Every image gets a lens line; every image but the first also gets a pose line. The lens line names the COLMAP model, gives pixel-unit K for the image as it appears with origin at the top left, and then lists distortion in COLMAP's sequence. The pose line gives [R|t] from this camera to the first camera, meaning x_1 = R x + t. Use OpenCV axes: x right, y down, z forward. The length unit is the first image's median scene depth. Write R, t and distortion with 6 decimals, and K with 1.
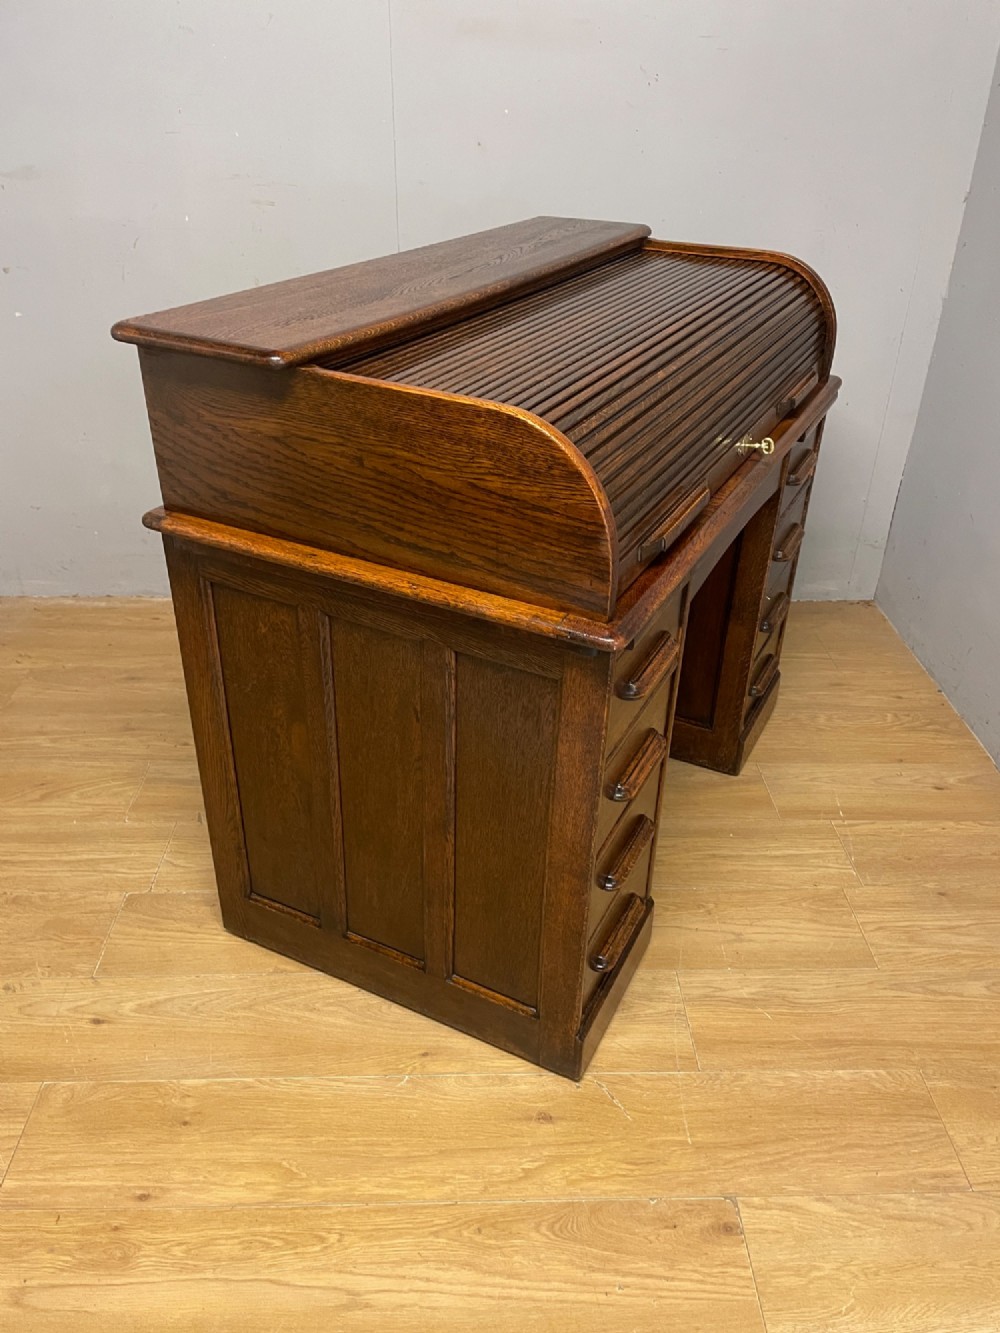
lens RADIAL K [[1003.6, 0, 512.8], [0, 1003.6, 674.0], [0, 0, 1]] dist [0.093010, -0.116432]
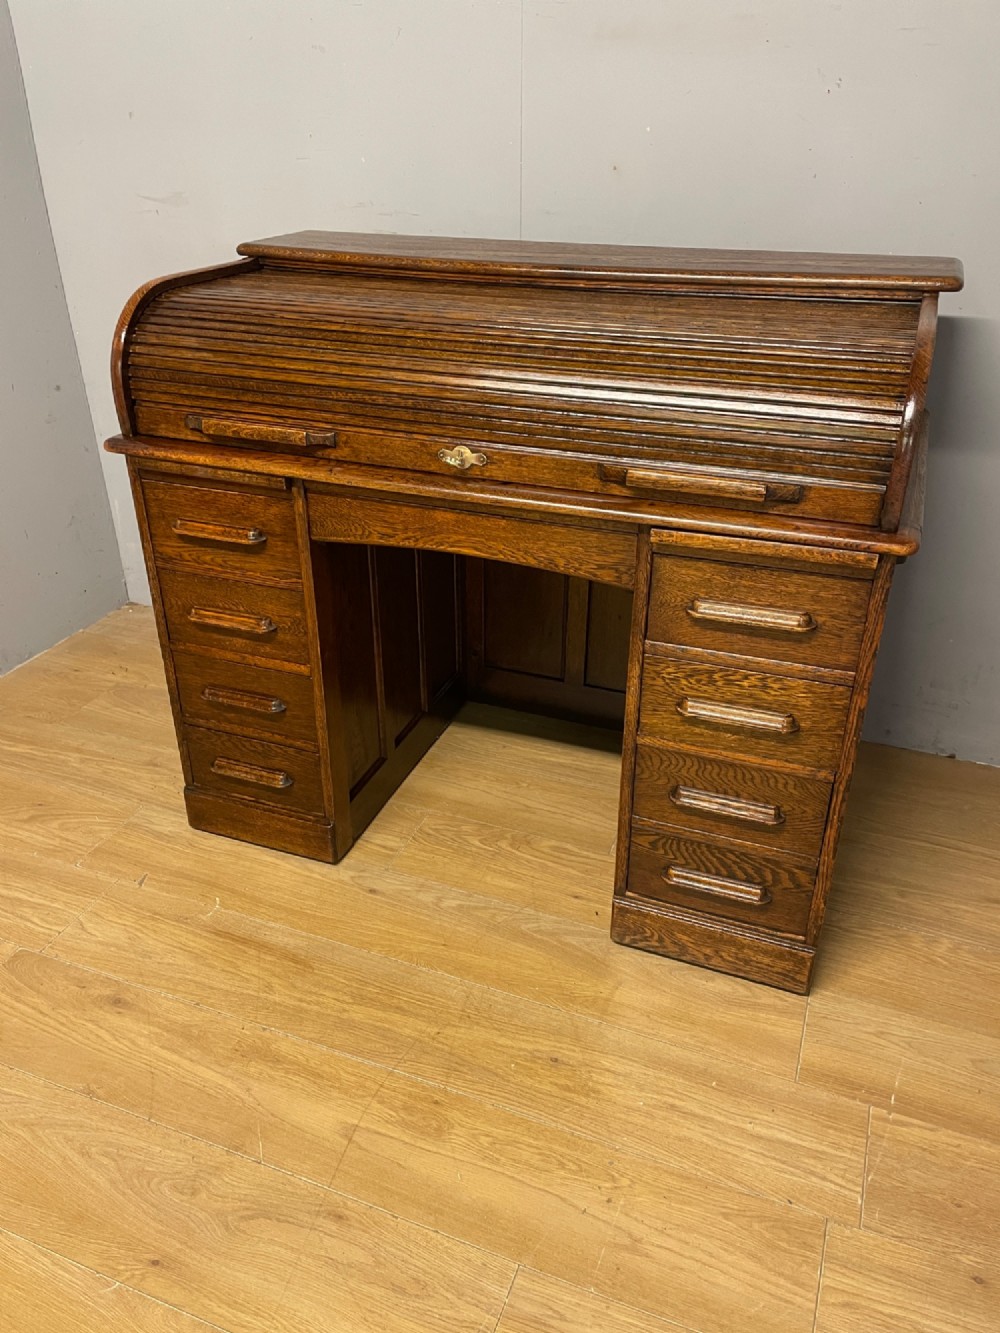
lens RADIAL K [[1003.6, 0, 501.8], [0, 1003.6, 666.2], [0, 0, 1]] dist [0.093010, -0.116432]
pose [[0.918234, 0.170009, -0.357691, 0.329760], [-0.186622, 0.982356, -0.012170, -0.112989], [0.349311, 0.077928, 0.933761, 0.273629]]
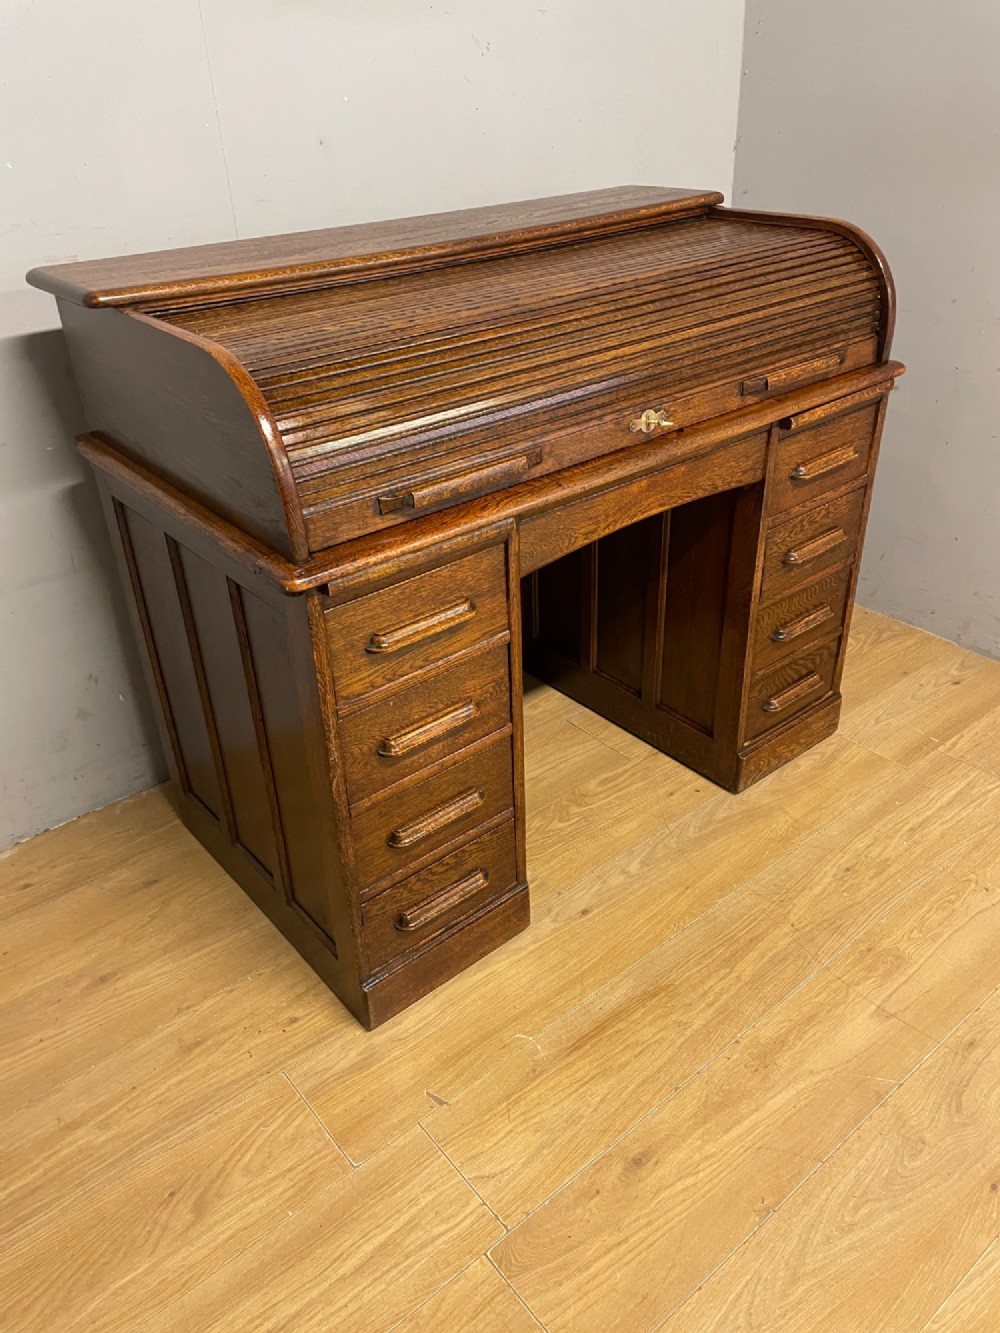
lens RADIAL K [[1003.6, 0, 497.7], [0, 1003.6, 656.9], [0, 0, 1]] dist [0.093010, -0.116432]
pose [[0.794665, -0.352855, 0.493965, -0.595043], [0.359114, 0.929312, 0.086115, -0.219848], [-0.489434, 0.108957, 0.865207, 0.379787]]
